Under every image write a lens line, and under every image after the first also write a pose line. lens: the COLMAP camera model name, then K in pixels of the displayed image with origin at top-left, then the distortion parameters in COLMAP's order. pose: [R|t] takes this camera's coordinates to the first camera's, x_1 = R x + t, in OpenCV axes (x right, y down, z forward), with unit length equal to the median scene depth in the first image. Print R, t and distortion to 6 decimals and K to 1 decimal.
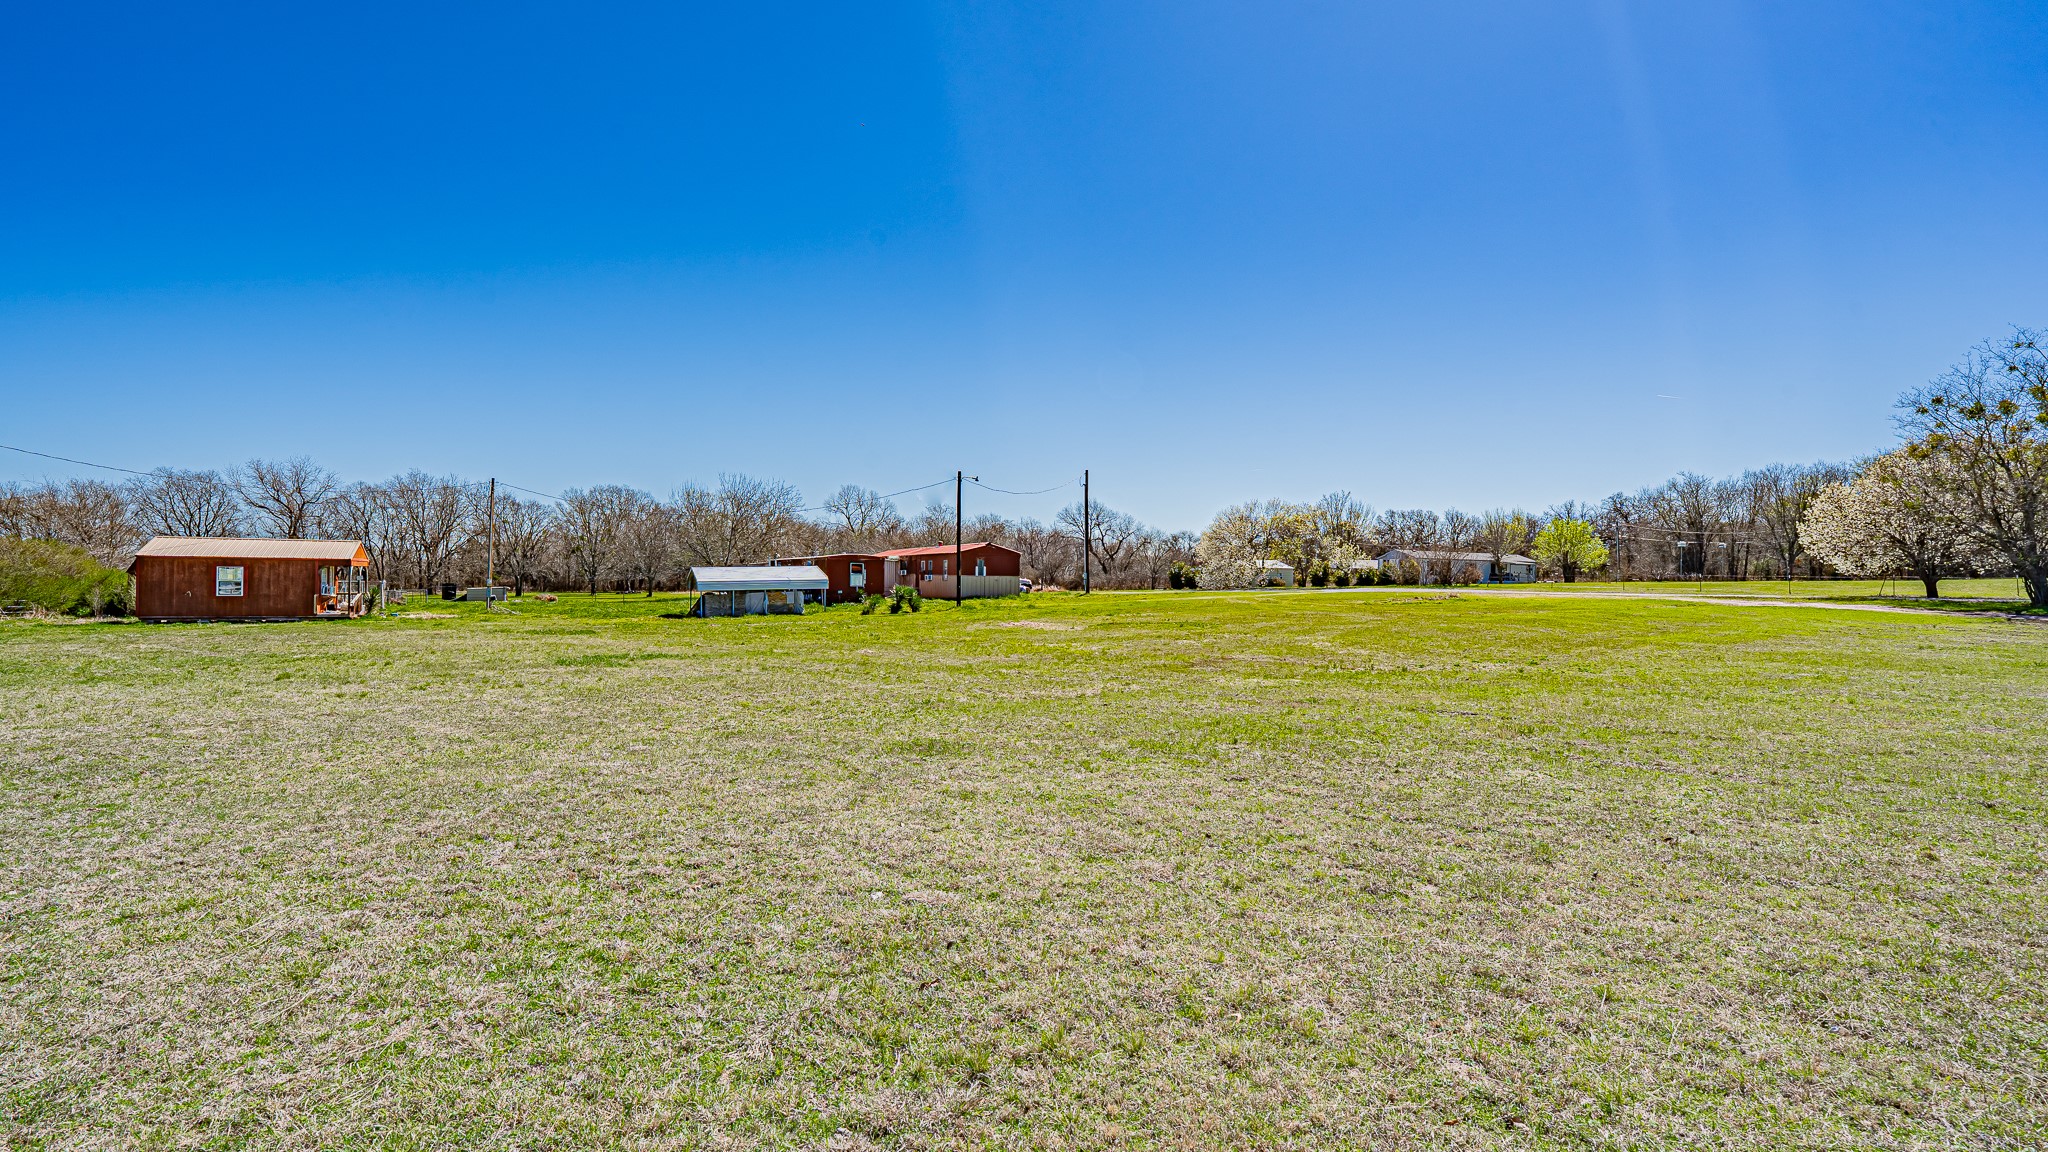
lens RADIAL K [[934.3, 0, 1024.0], [0, 934.3, 576.0], [0, 0, 1]] dist [-0.044075, 0.000443]
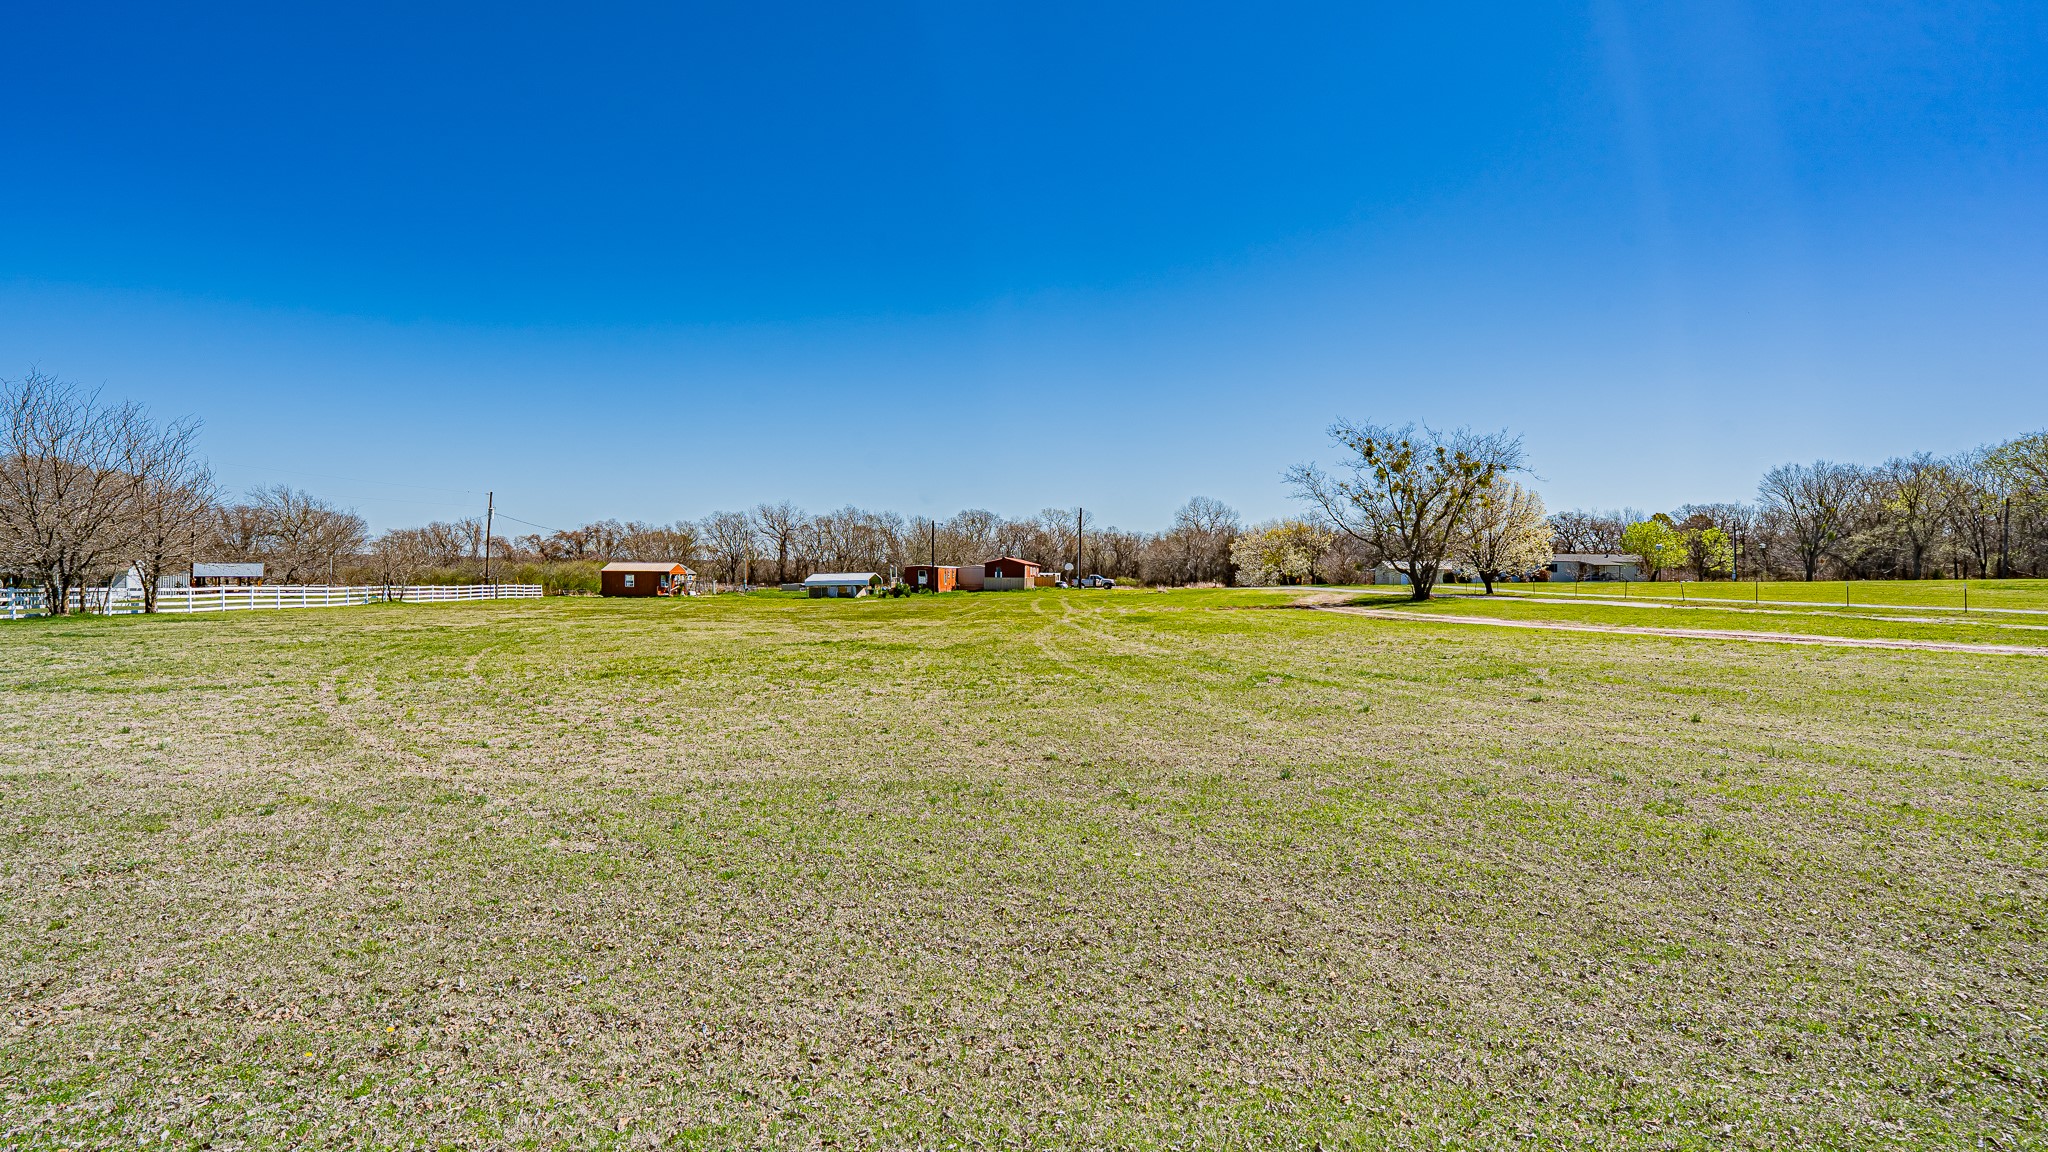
lens RADIAL K [[934.3, 0, 1024.0], [0, 934.3, 576.0], [0, 0, 1]] dist [-0.044075, 0.000443]
pose [[0.859571, -0.001743, -0.511014, 0.880892], [0.002913, 0.999995, 0.001489, -0.005282], [0.511009, -0.002769, 0.859571, -0.407006]]
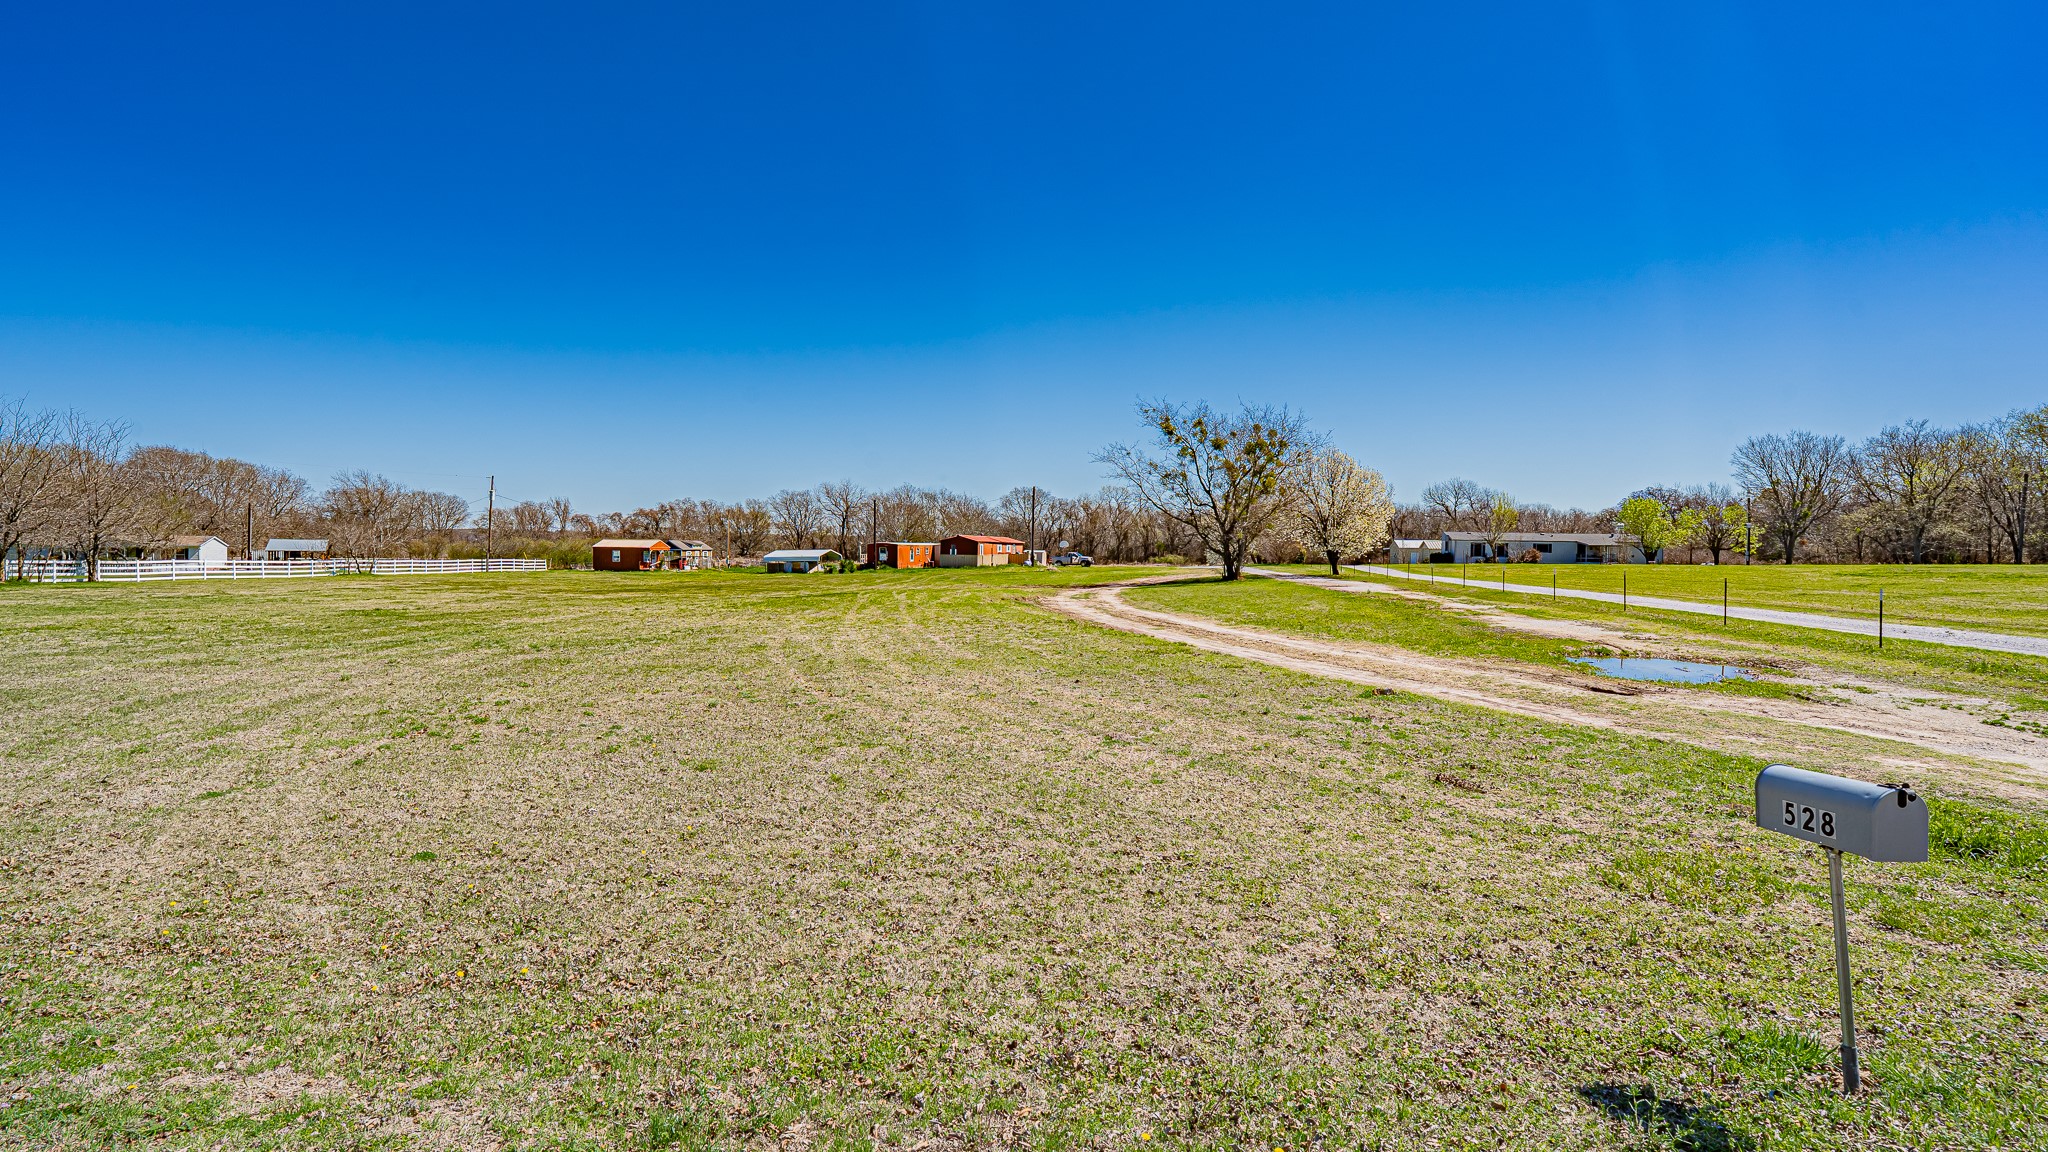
lens RADIAL K [[934.3, 0, 1024.0], [0, 934.3, 576.0], [0, 0, 1]] dist [-0.044075, 0.000443]
pose [[0.774217, 0.018706, -0.632644, 1.191628], [-0.002285, 0.999639, 0.026761, -0.007449], [0.632916, -0.019274, 0.773980, -0.237449]]
